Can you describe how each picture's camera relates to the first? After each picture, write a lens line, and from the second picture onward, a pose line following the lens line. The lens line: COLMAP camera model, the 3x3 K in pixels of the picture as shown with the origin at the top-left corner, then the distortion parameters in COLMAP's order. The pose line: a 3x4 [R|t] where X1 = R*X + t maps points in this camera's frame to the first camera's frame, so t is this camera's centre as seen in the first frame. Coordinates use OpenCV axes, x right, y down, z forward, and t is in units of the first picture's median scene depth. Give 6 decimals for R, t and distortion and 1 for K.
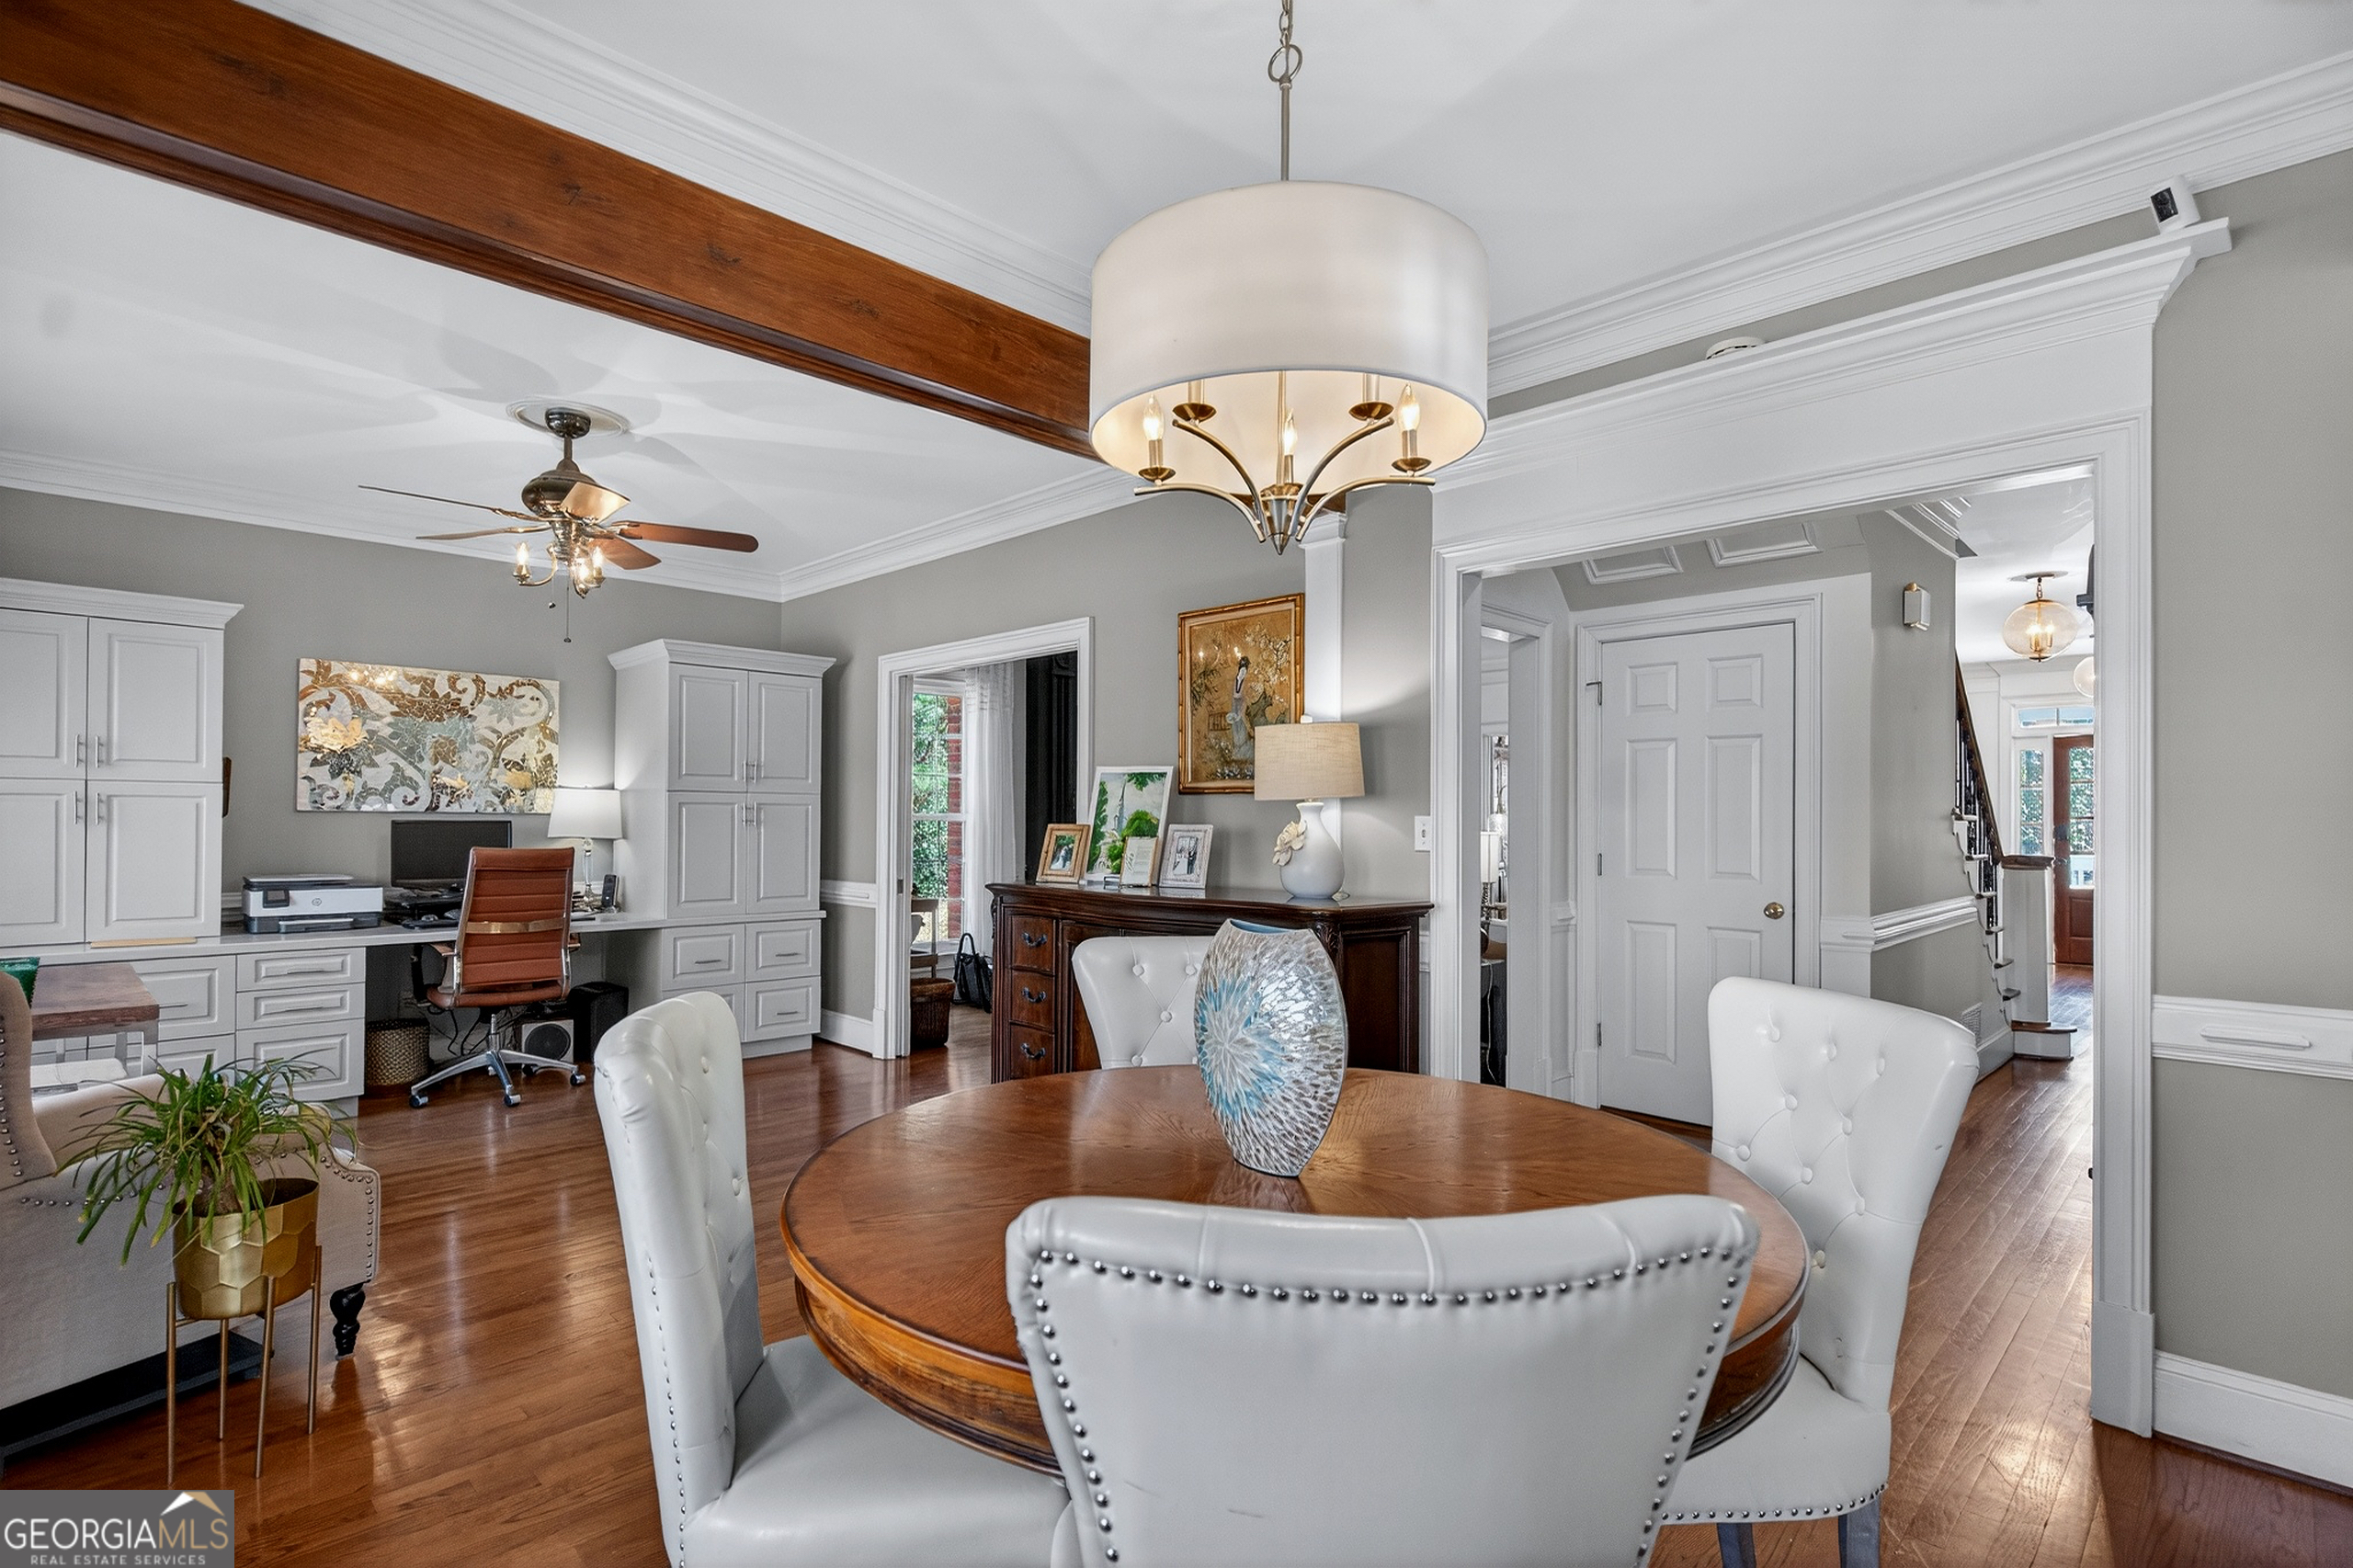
lens RADIAL K [[1113.8, 0, 1164.9], [0, 1113.8, 799.2], [0, 0, 1]] dist [0.002237, -0.000718]
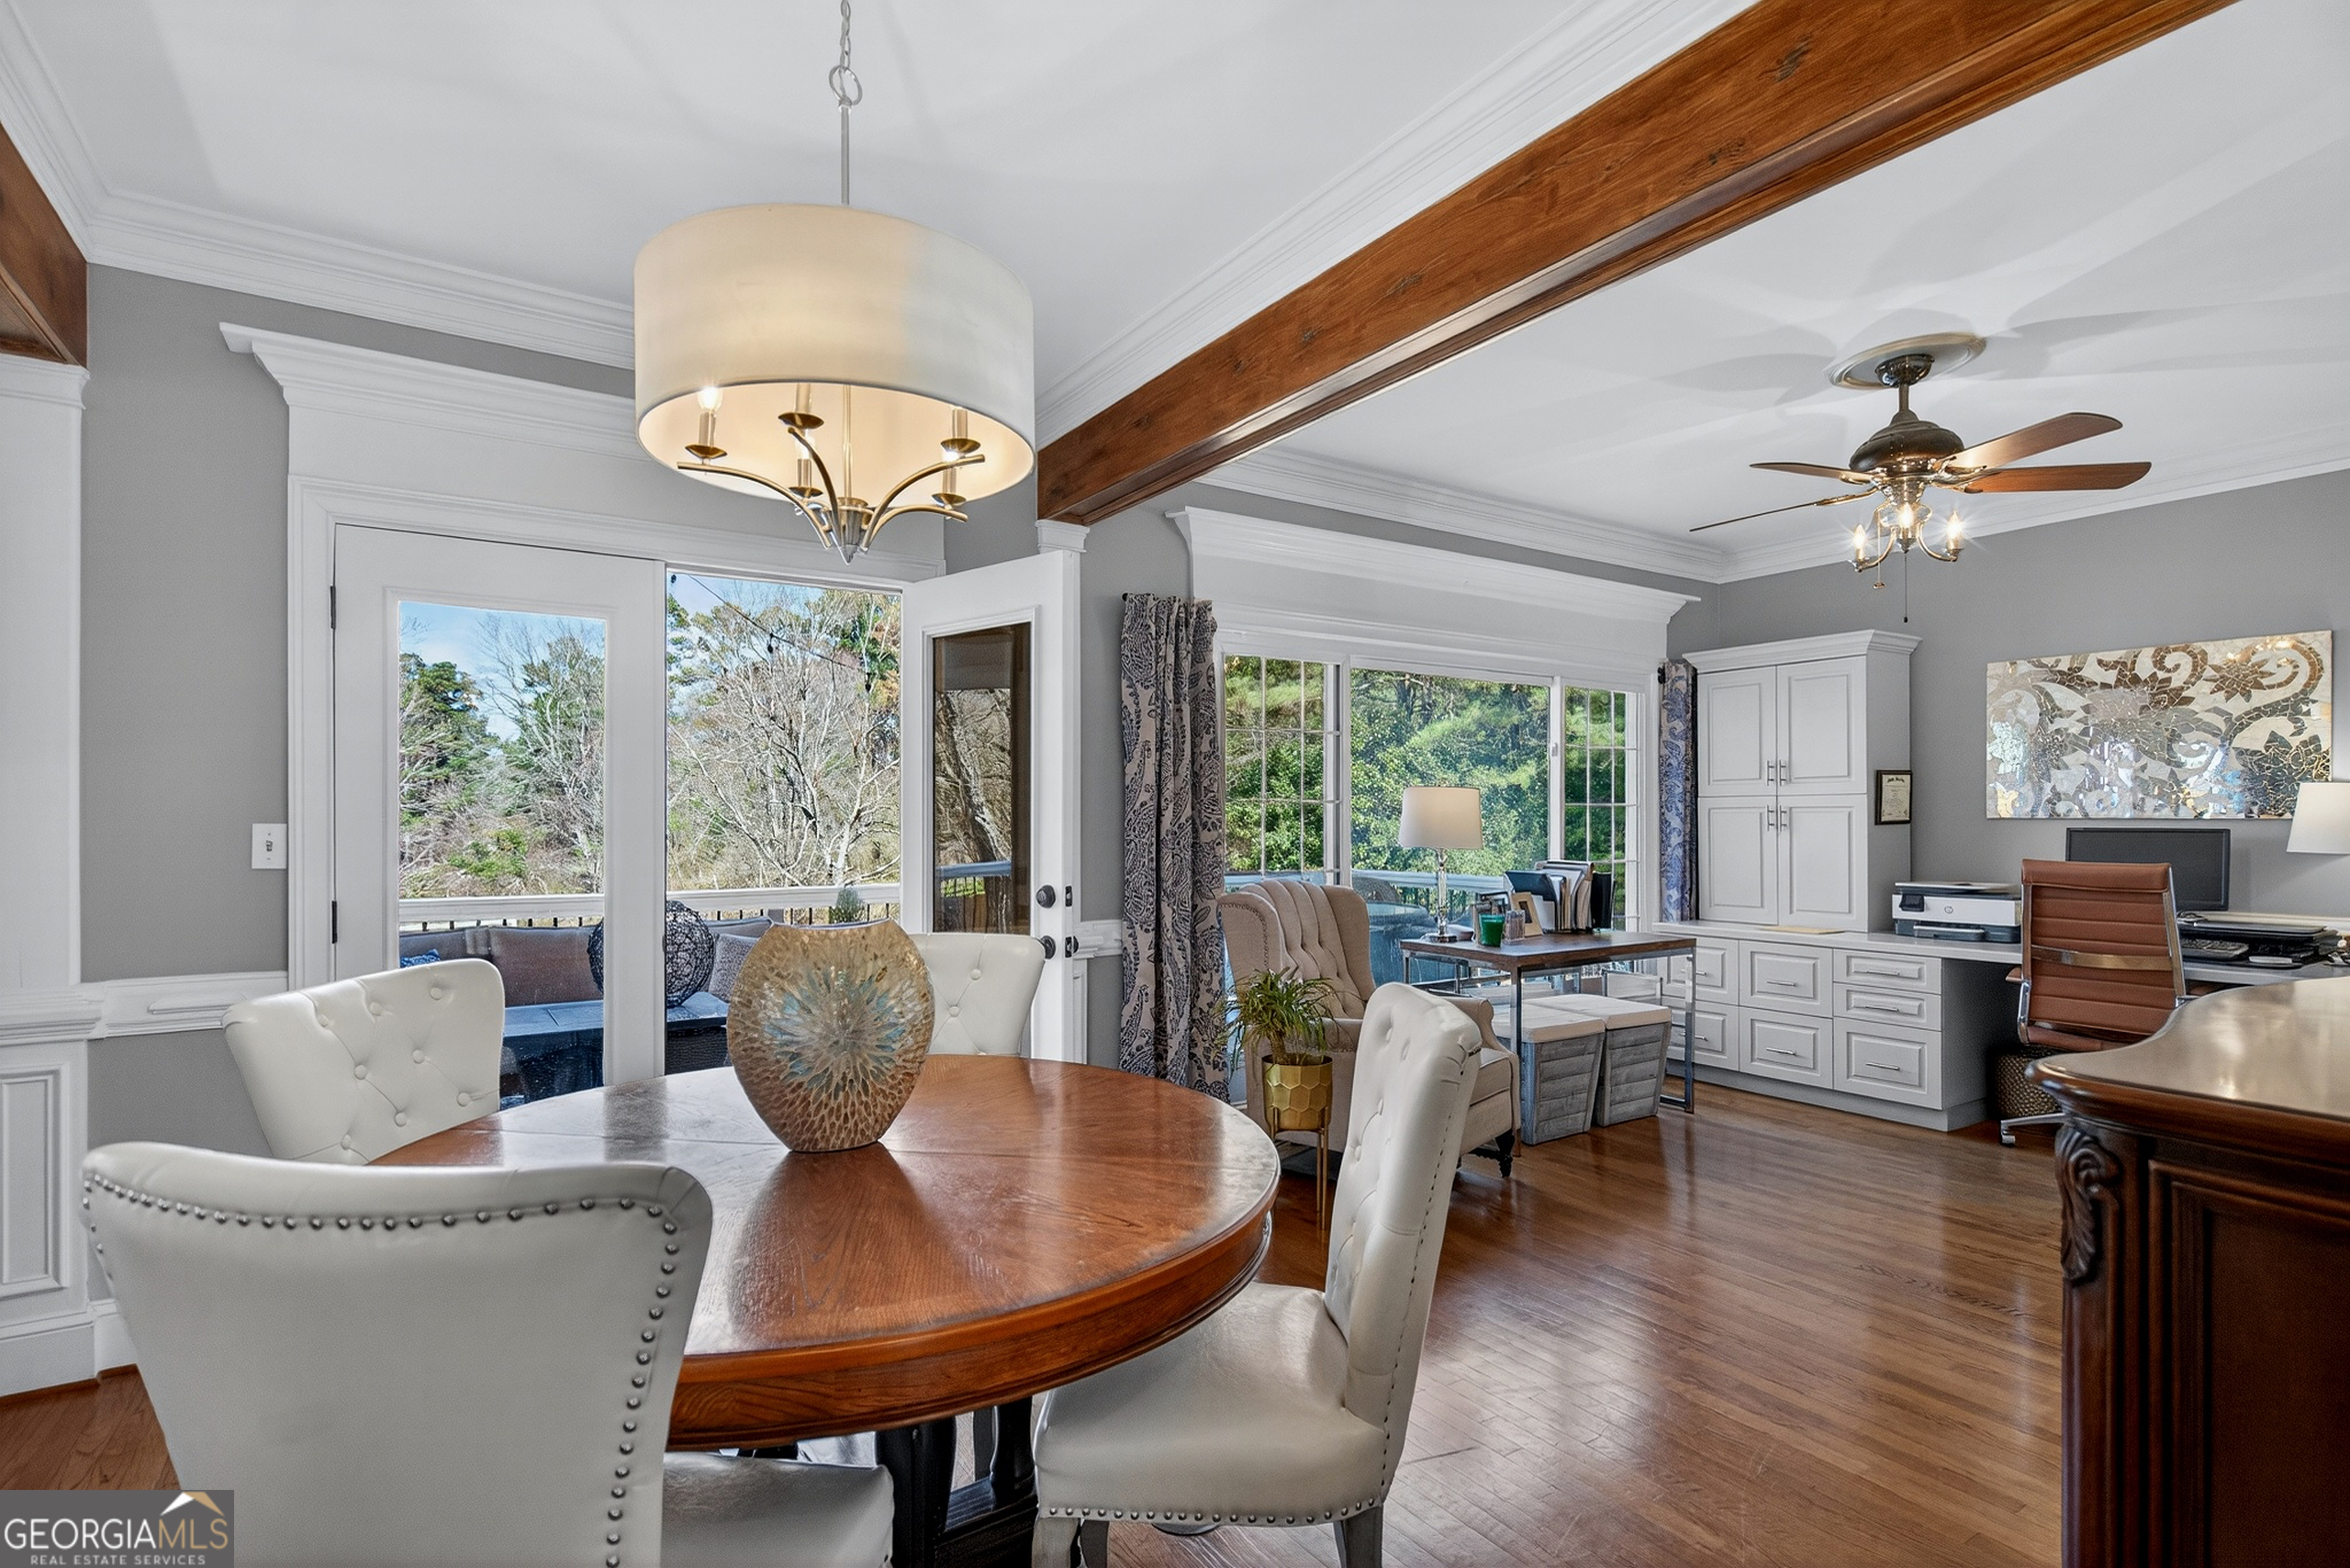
lens RADIAL K [[1129.3, 0, 1161.3], [0, 1129.3, 819.2], [0, 0, 1]] dist [-0.001204, -0.000350]
pose [[-0.206109, -0.006708, -0.978506, 0.383060], [0.016060, 0.999819, -0.010236, 0.010457], [0.978397, -0.017825, -0.205964, 0.536864]]
